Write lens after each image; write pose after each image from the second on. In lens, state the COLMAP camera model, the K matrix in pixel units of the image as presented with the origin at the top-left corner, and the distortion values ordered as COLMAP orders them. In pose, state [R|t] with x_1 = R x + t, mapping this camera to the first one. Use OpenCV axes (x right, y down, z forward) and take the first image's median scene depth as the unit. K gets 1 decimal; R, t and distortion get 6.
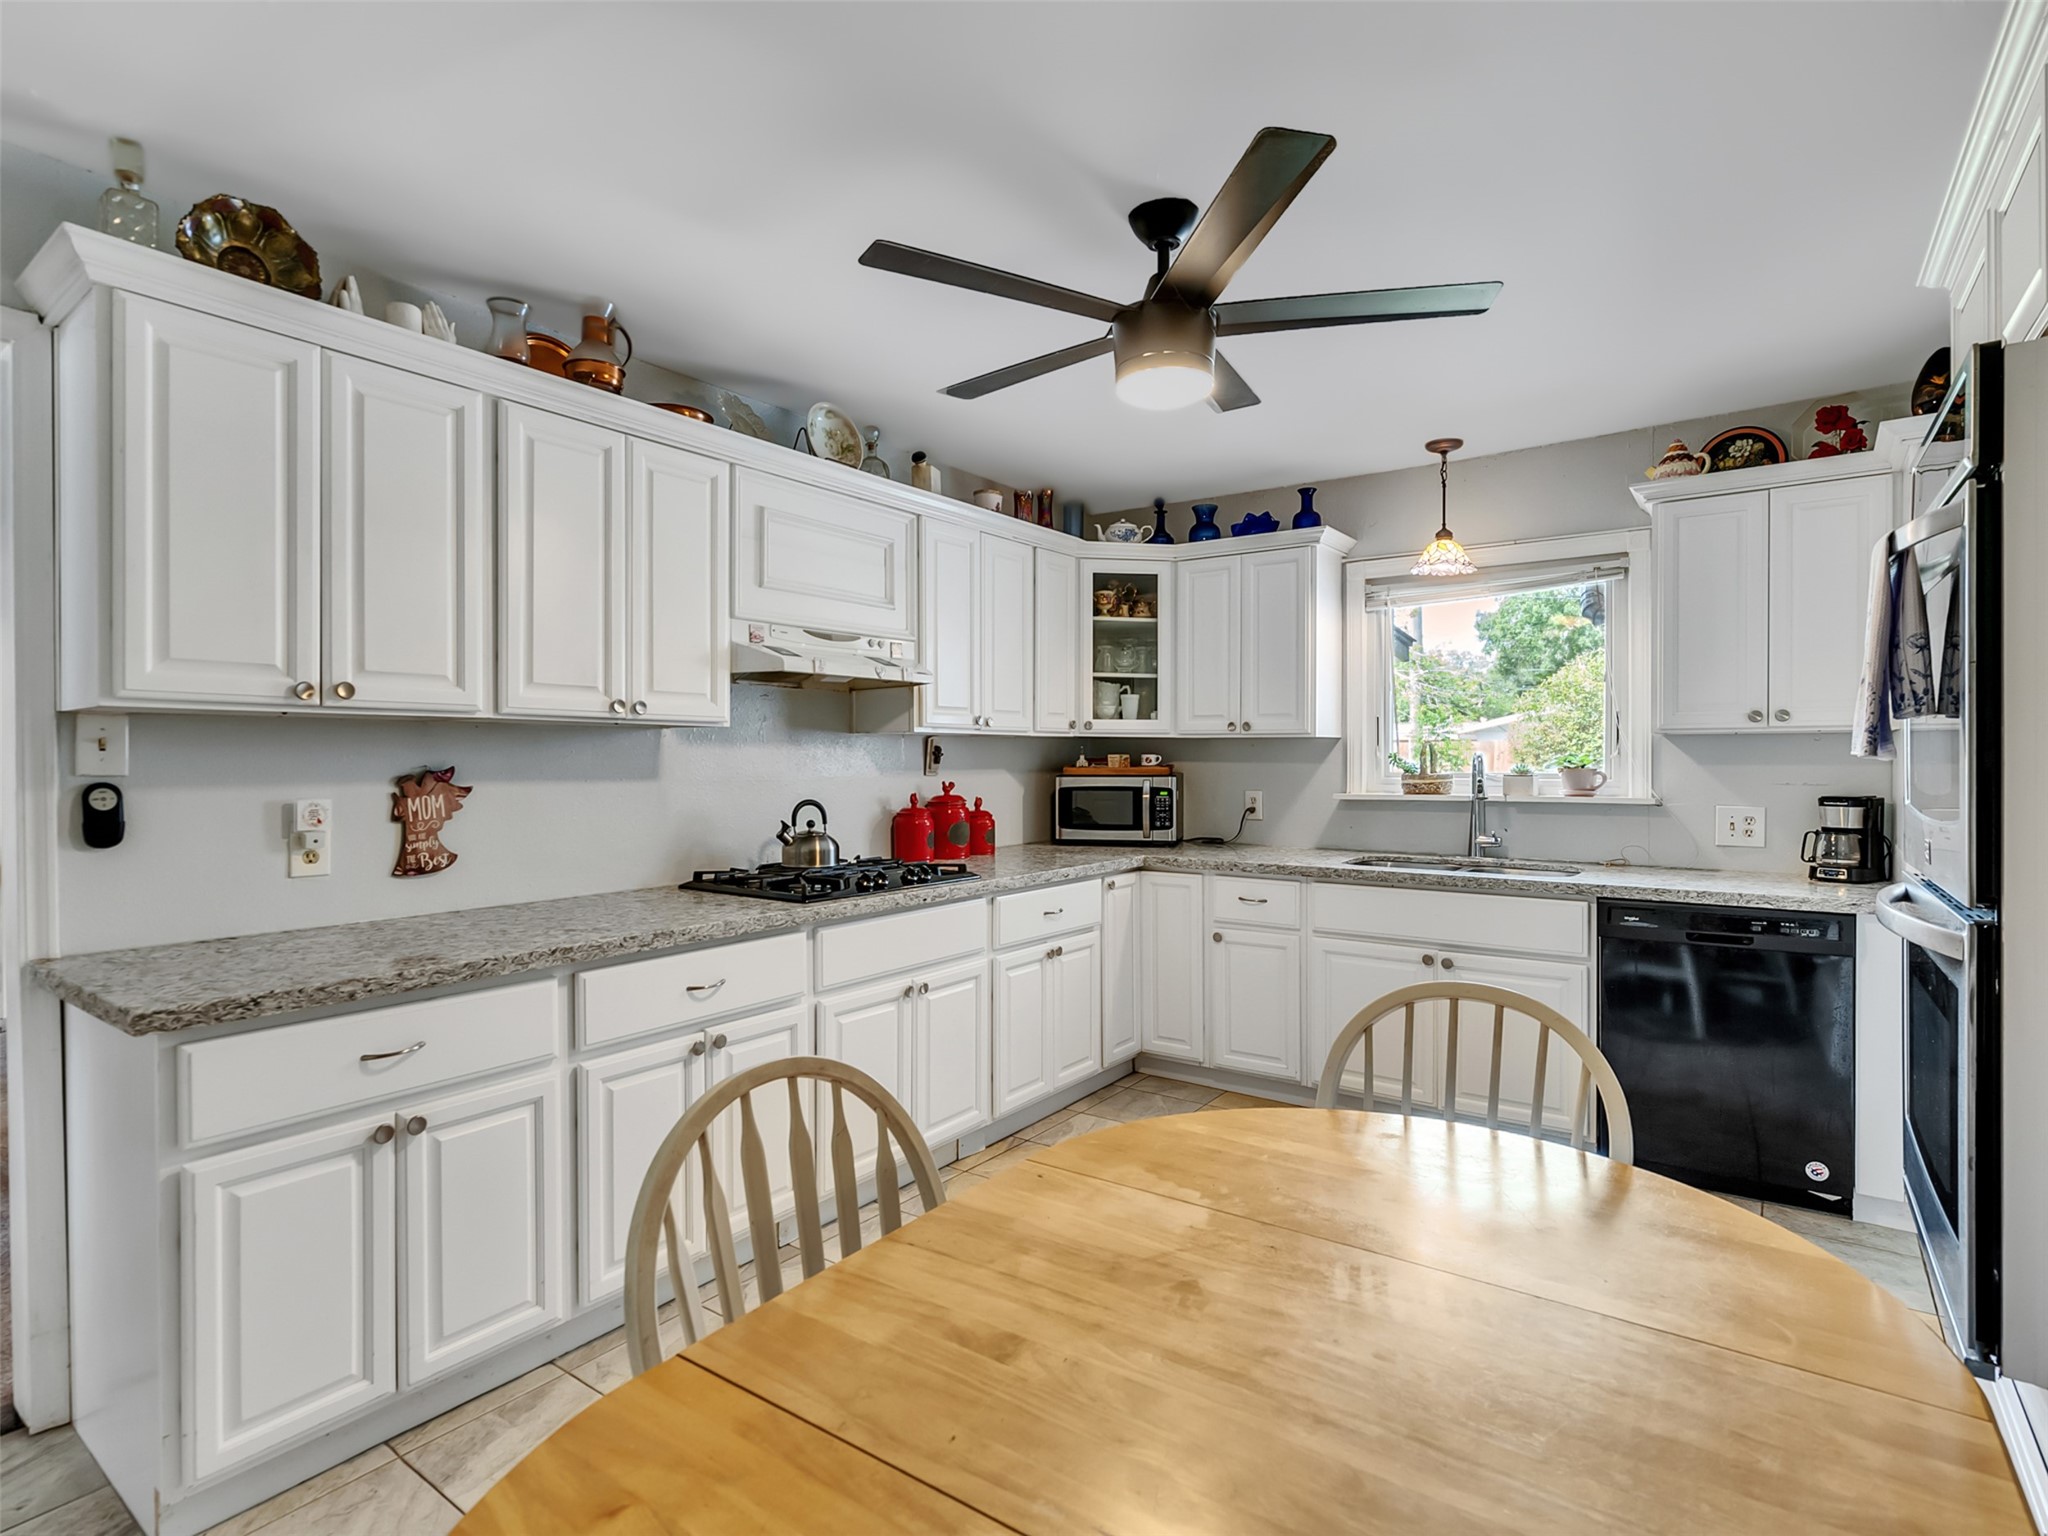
lens RADIAL K [[1048.1, 0, 1007.6], [0, 1048.1, 768.6], [0, 0, 1]] dist [-0.006010, 0.004621]
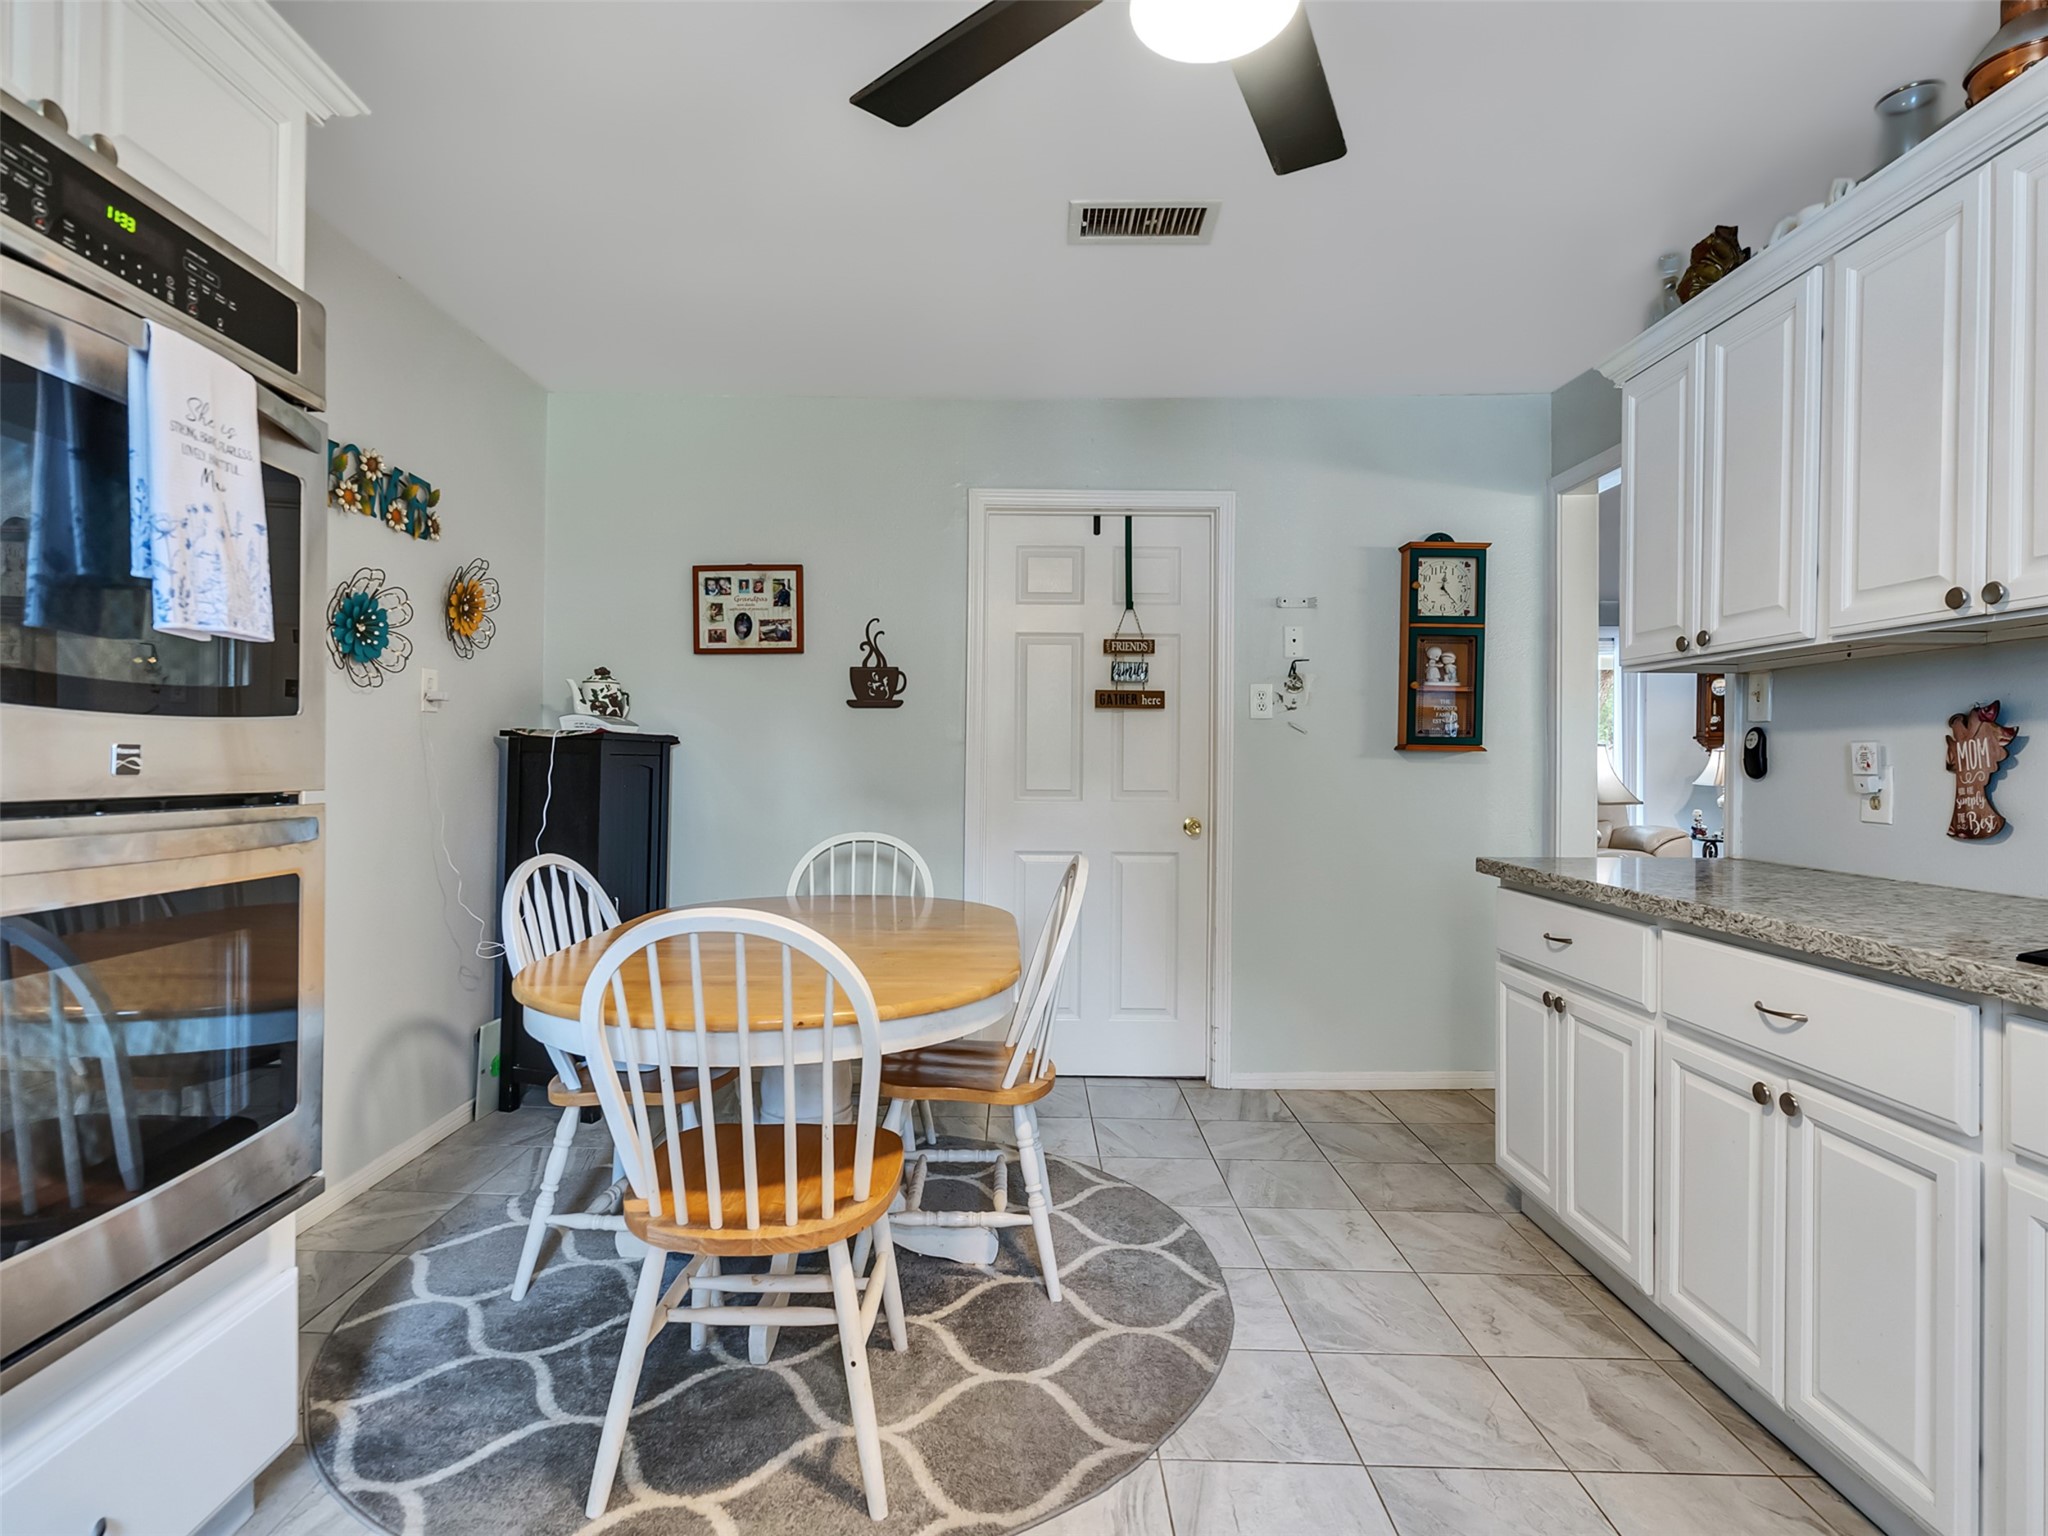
lens RADIAL K [[1048.1, 0, 1012.4], [0, 1048.1, 767.9], [0, 0, 1]] dist [-0.006010, 0.004621]
pose [[-0.808689, 0.001291, -0.588235, 0.337422], [-0.009721, 0.999832, 0.015559, 0.028607], [0.588156, 0.018300, -0.808540, 0.825194]]
